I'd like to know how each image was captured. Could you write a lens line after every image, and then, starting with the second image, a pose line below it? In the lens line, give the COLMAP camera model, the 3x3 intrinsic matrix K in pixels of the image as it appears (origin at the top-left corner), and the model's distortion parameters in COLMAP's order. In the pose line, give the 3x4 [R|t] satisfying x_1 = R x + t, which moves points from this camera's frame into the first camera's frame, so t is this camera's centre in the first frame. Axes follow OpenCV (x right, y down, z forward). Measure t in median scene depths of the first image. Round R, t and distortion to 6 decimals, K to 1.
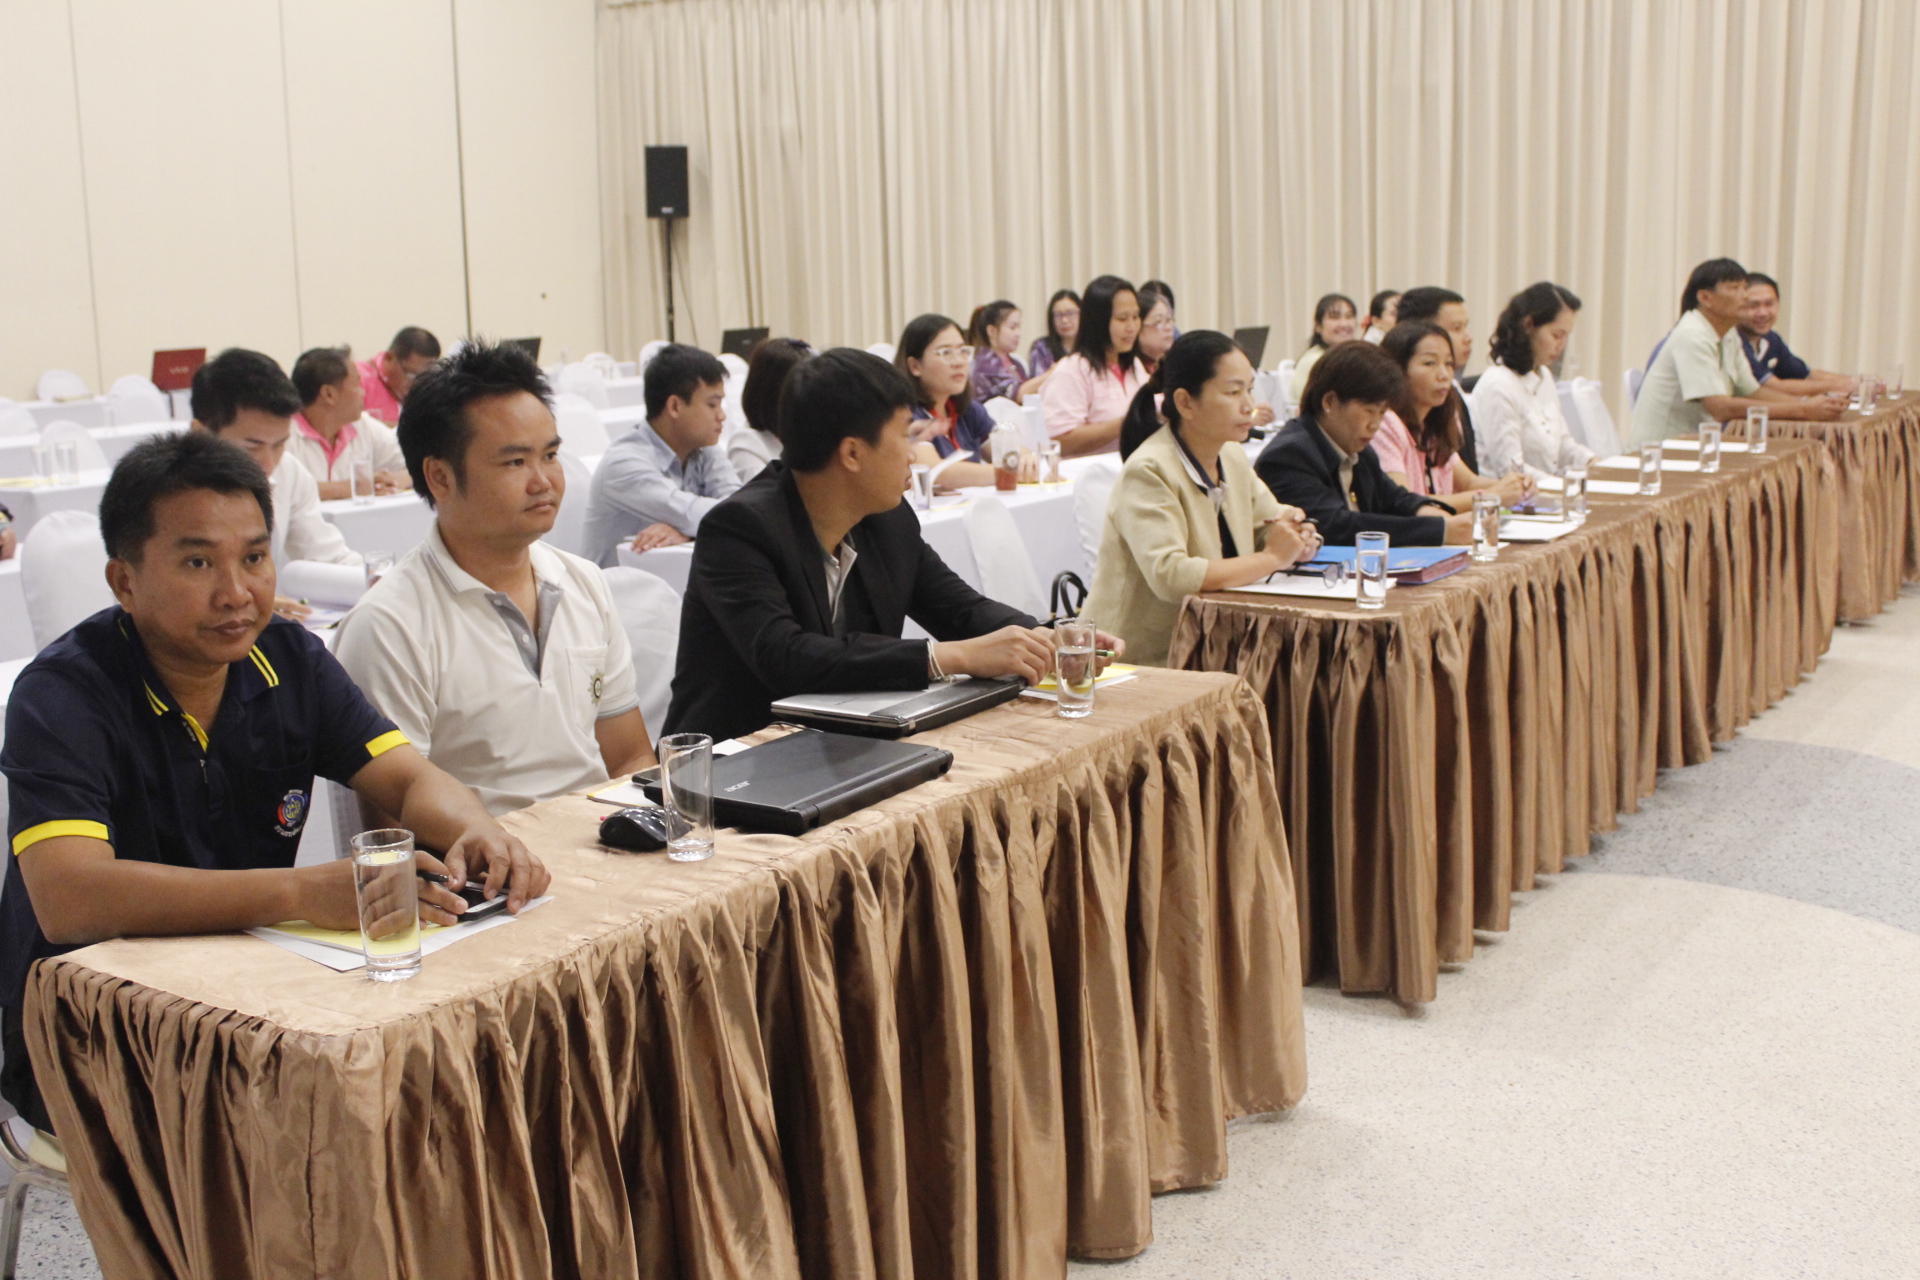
lens RADIAL K [[2062.6, 0, 957.5], [0, 2062.6, 624.3], [0, 0, 1]] dist [-0.103633, 0.000000]
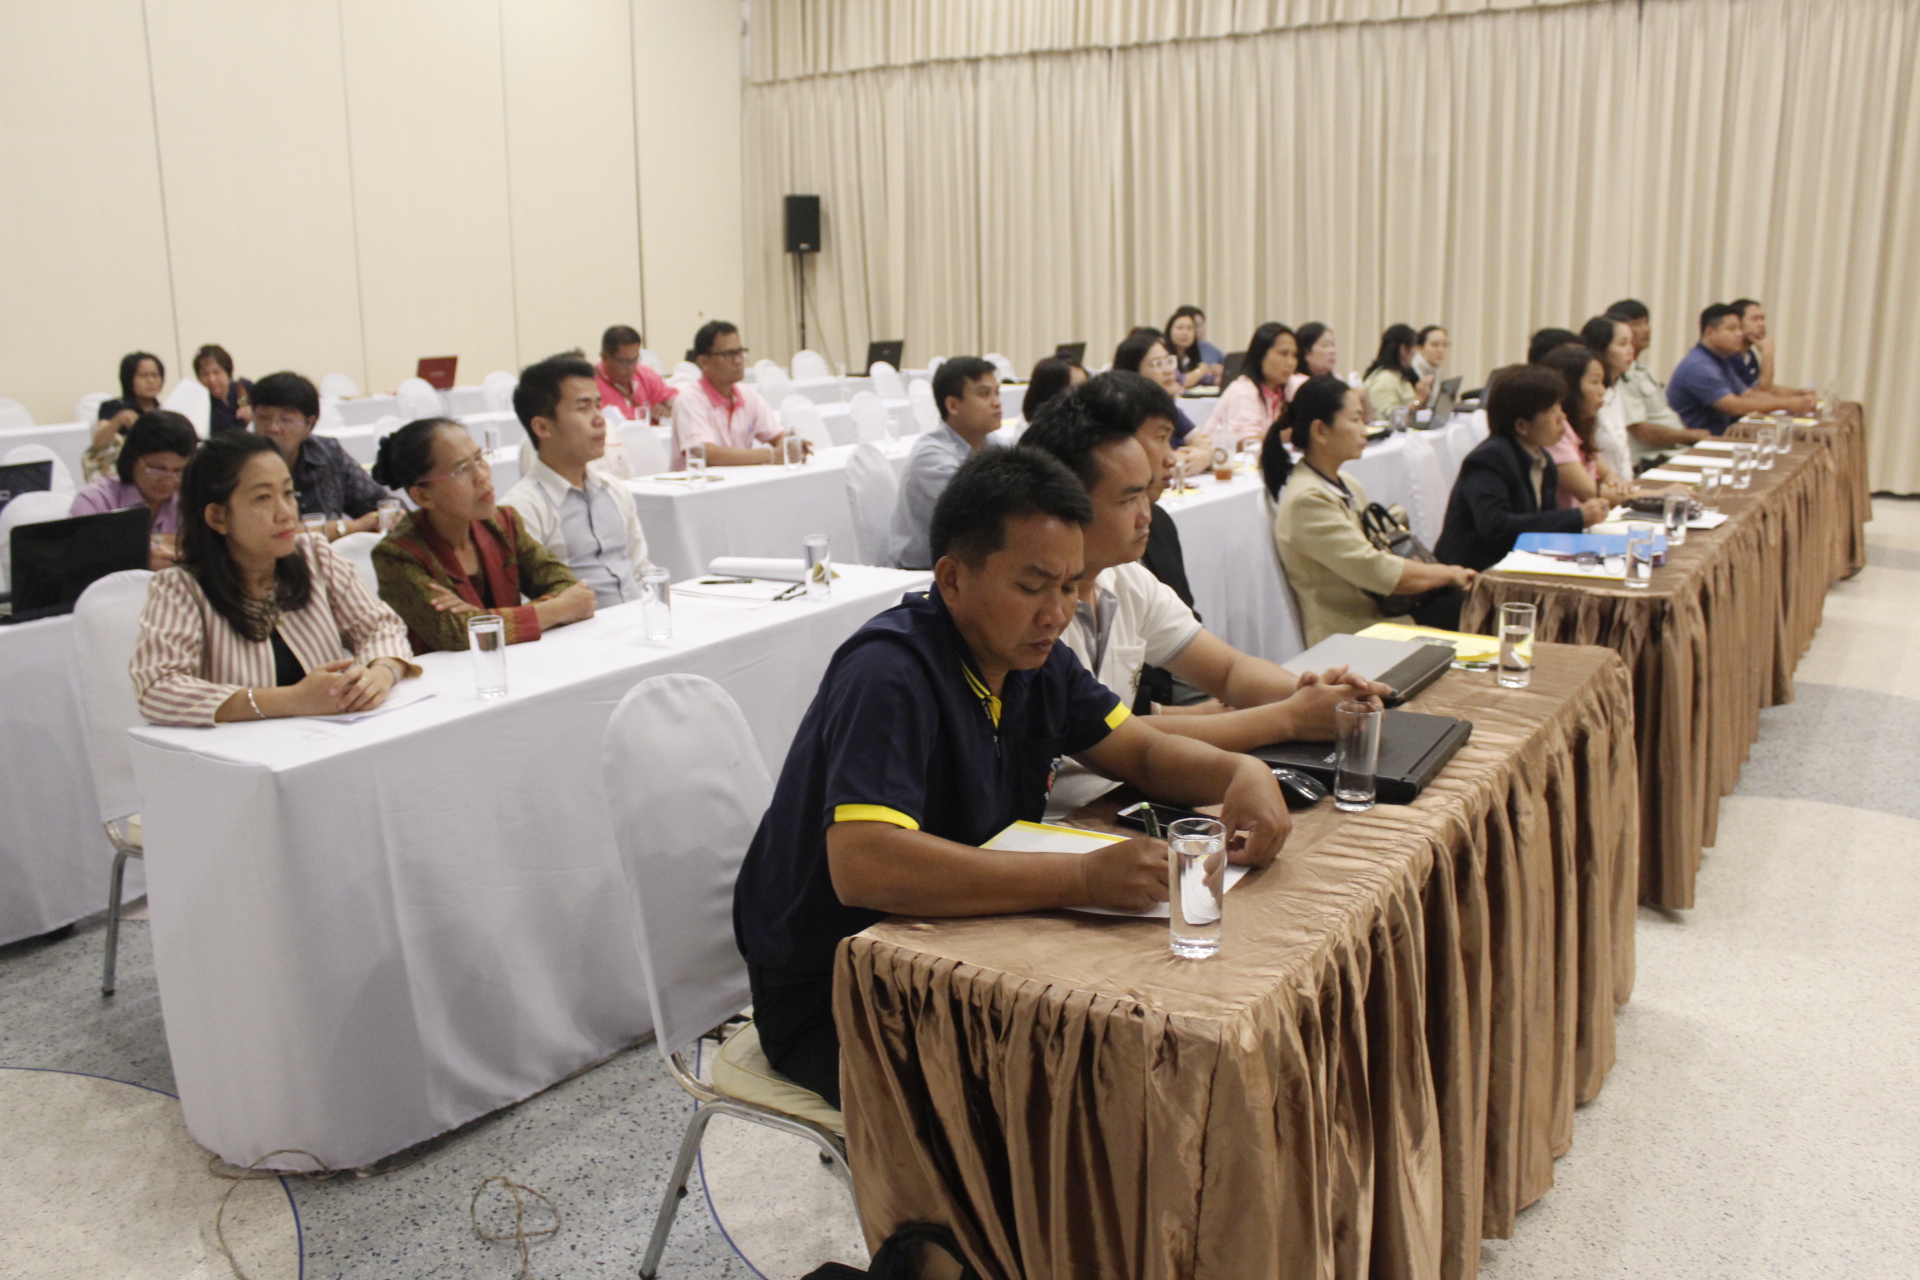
lens RADIAL K [[1598.0, 0, 979.1], [0, 1598.0, 640.0], [0, 0, 1]] dist [-0.157031, 0.114827]
pose [[0.999969, 0.003328, 0.007089, -0.189266], [-0.003637, 0.999022, 0.044071, -0.015364], [-0.006935, -0.044095, 0.999003, 0.073860]]
